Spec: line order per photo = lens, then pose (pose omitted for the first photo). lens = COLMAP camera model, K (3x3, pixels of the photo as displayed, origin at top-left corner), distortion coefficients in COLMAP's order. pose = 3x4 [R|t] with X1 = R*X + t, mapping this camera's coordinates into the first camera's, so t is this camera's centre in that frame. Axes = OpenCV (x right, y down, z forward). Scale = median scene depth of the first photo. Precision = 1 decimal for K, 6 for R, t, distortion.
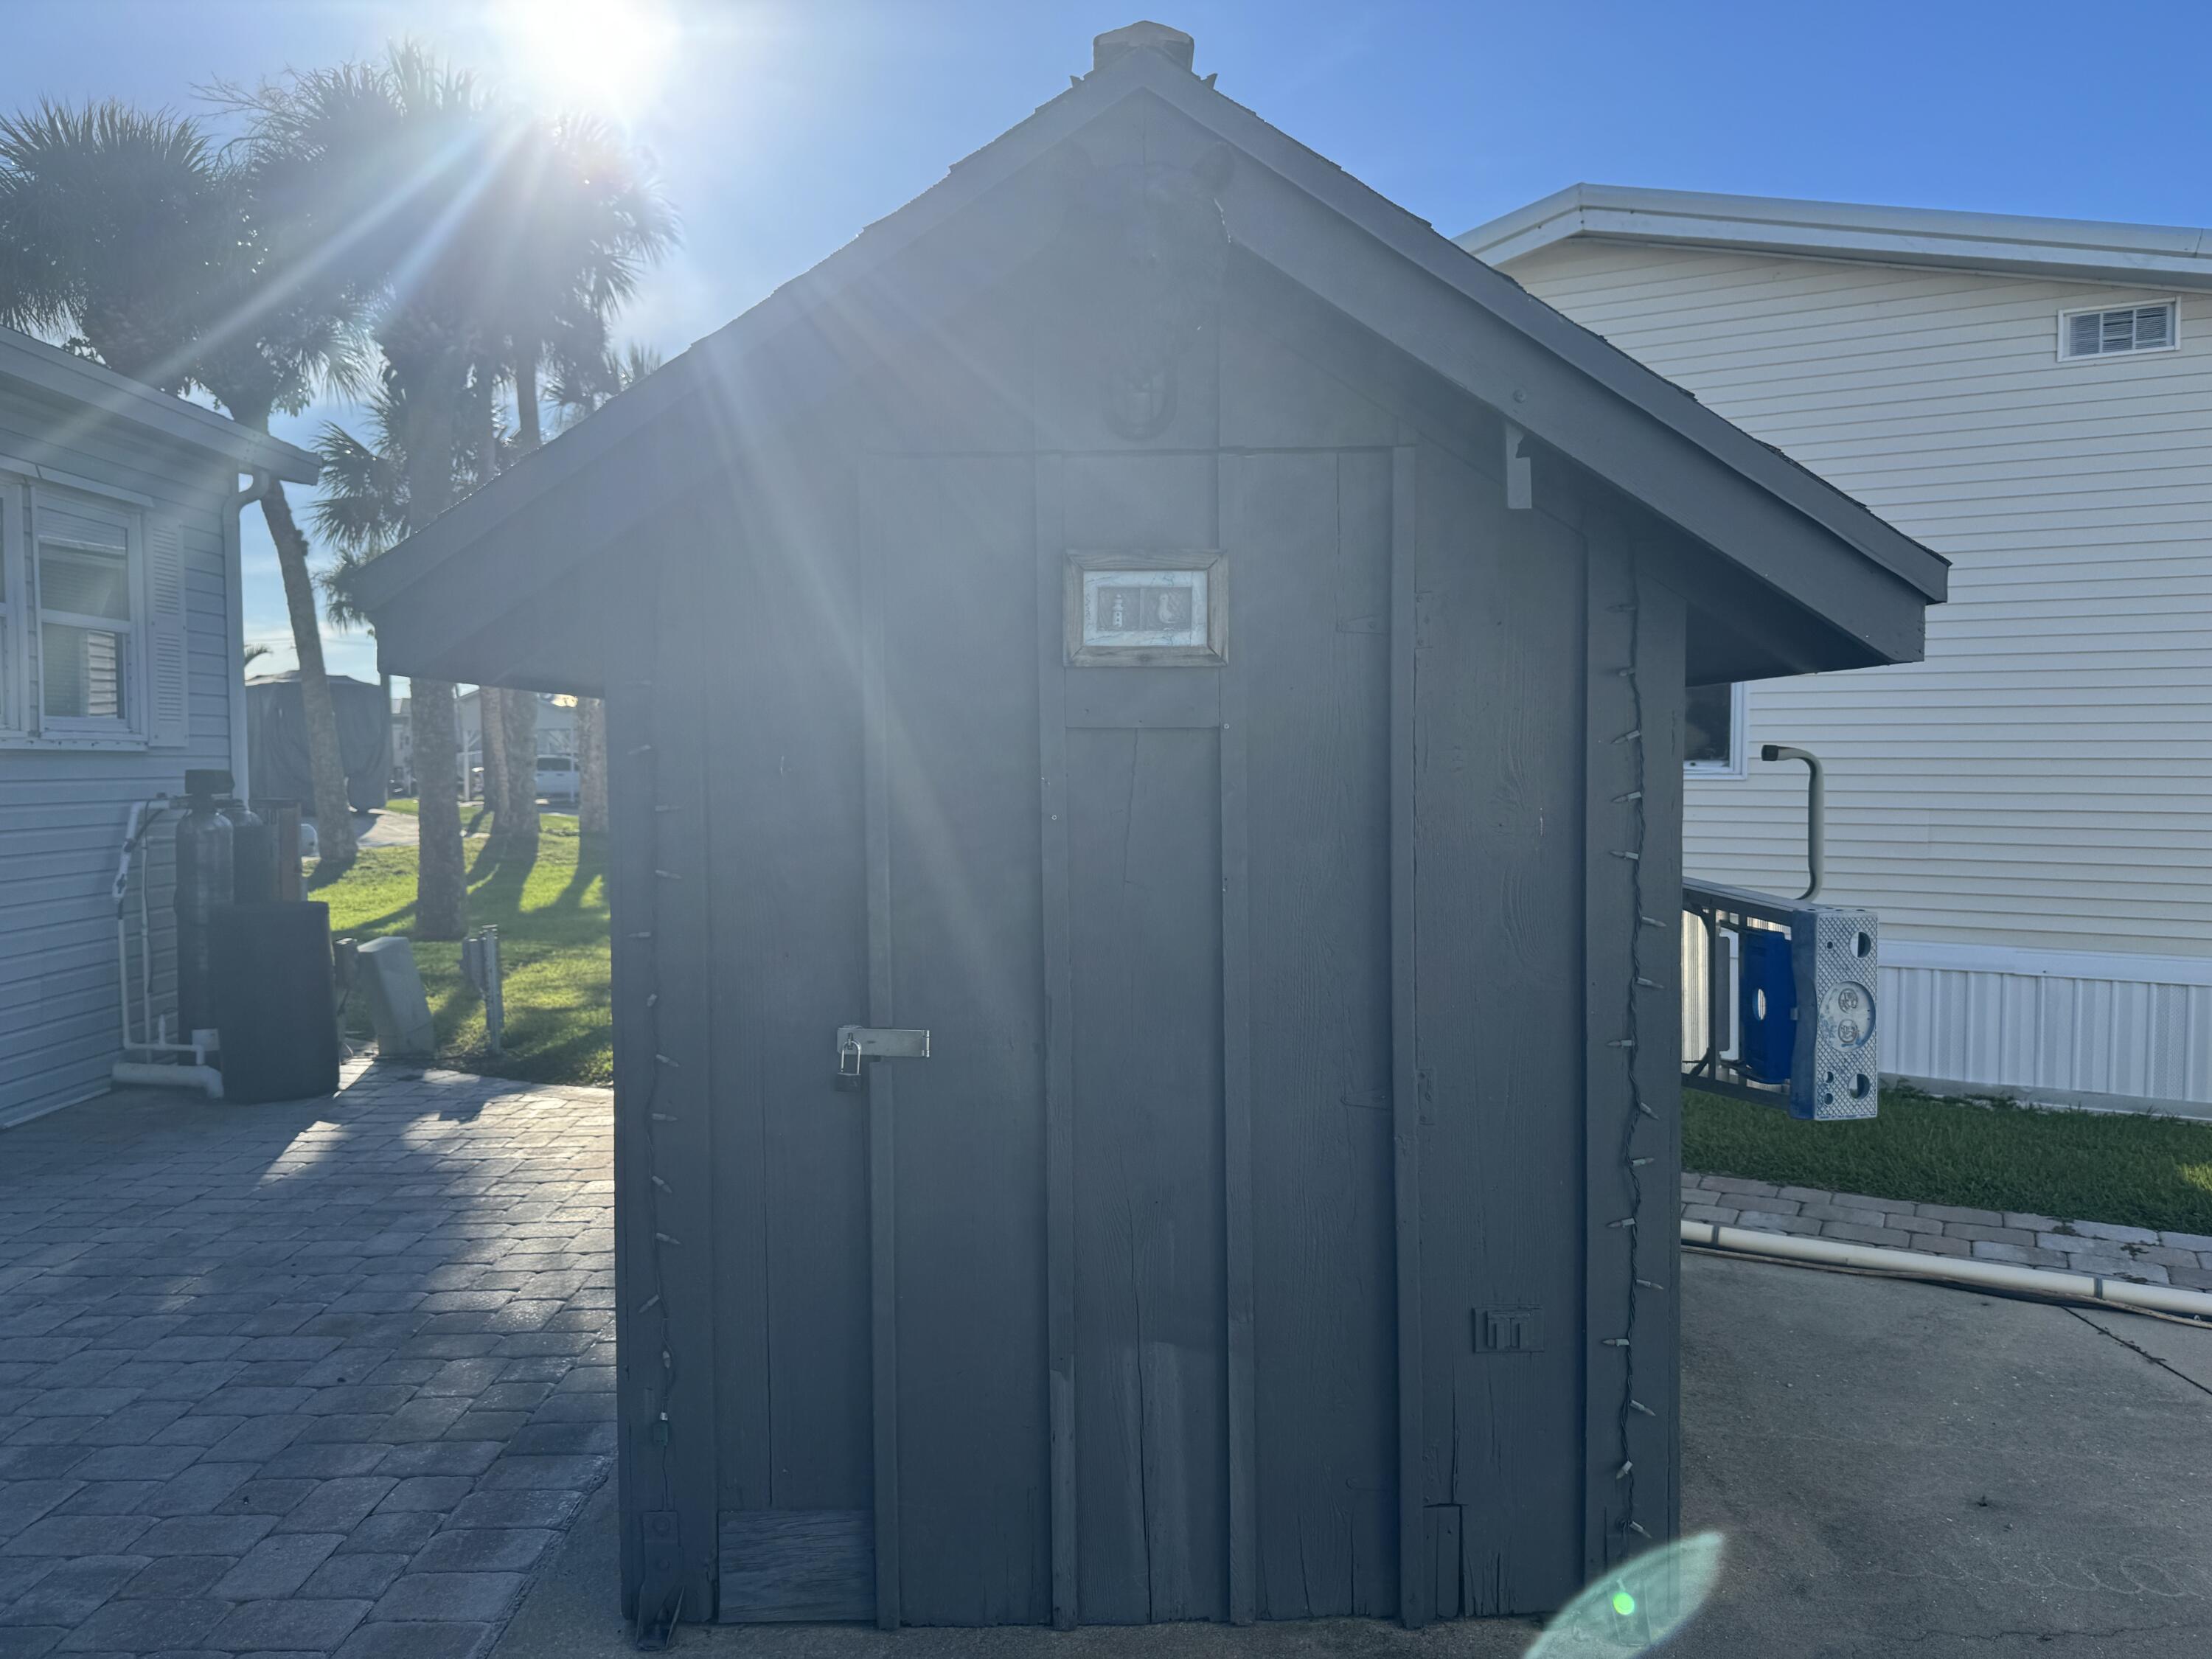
lens RADIAL K [[1569.9, 0, 1106.0], [0, 1569.9, 829.5], [0, 0, 1]] dist [0.054188, -0.057121]
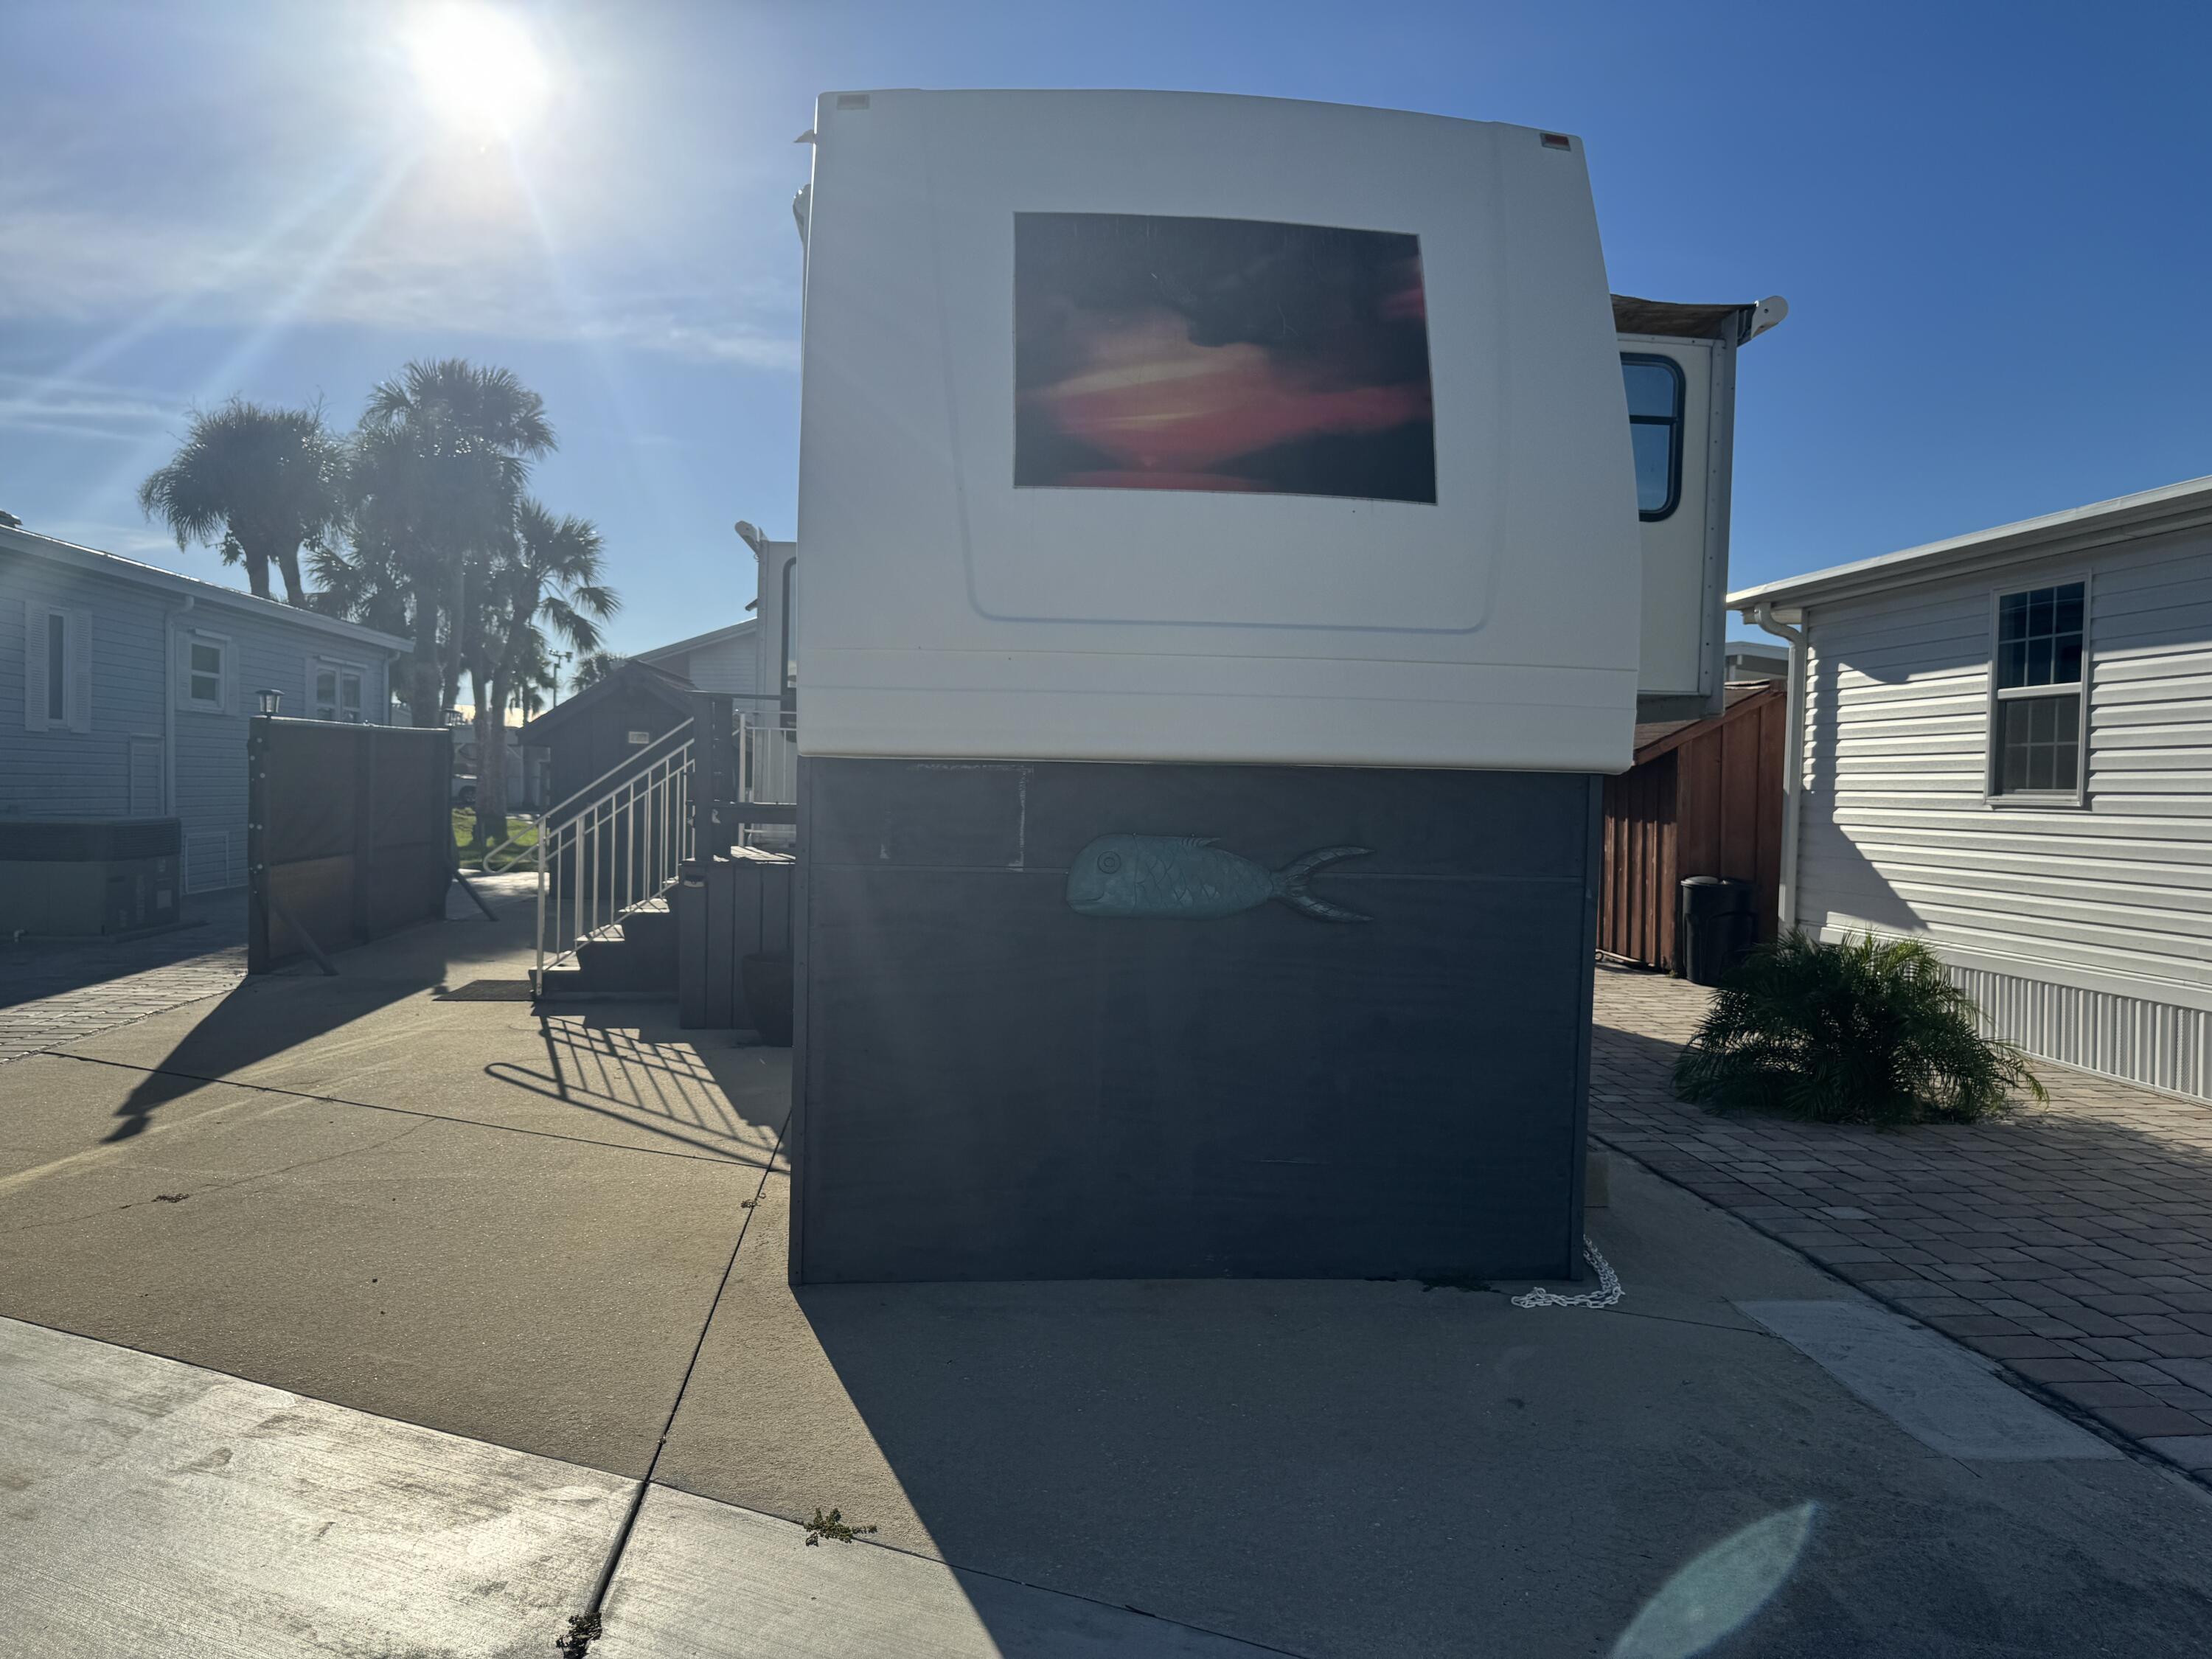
lens RADIAL K [[1562.6, 0, 1106.0], [0, 1562.6, 829.5], [0, 0, 1]] dist [0.165610, -0.315692]
pose [[0.997412, 0.025666, 0.067165, 0.574521], [-0.024451, 0.999523, -0.018861, 0.108259], [-0.067618, 0.017170, 0.997564, -1.948015]]
